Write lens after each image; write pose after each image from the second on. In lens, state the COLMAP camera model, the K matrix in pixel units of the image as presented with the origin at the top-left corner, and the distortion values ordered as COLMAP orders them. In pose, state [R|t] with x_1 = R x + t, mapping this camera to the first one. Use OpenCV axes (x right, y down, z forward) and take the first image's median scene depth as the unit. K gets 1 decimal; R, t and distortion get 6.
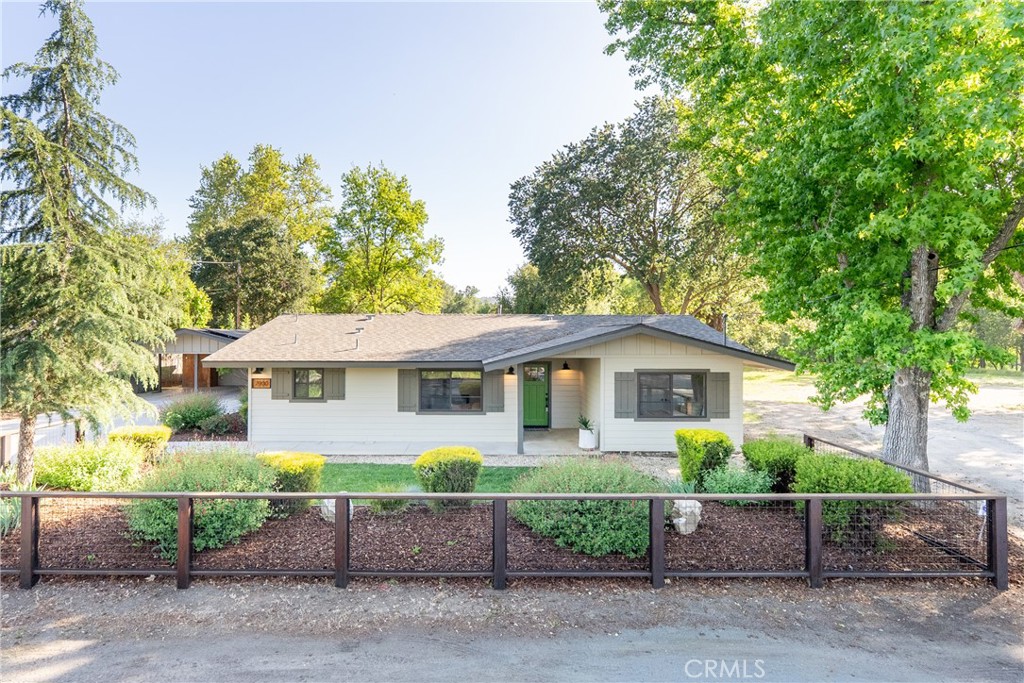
lens RADIAL K [[526.1, 0, 474.1], [0, 526.1, 331.6], [0, 0, 1]] dist [0.002820, 0.004155]
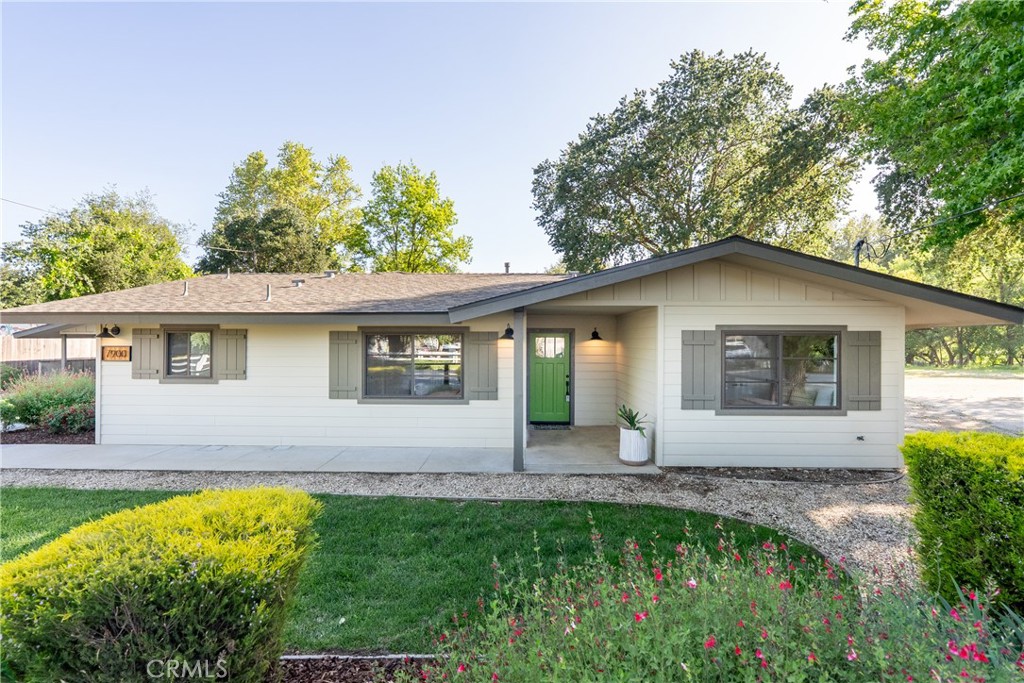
lens RADIAL K [[455.9, 0, 507.9], [0, 455.9, 342.6], [0, 0, 1]] dist [-0.002673, 0.000910]
pose [[0.999979, 0.002693, -0.005866, 0.046452], [-0.002651, 0.999971, 0.007187, 0.052185], [0.005885, -0.007171, 0.999957, 0.296298]]
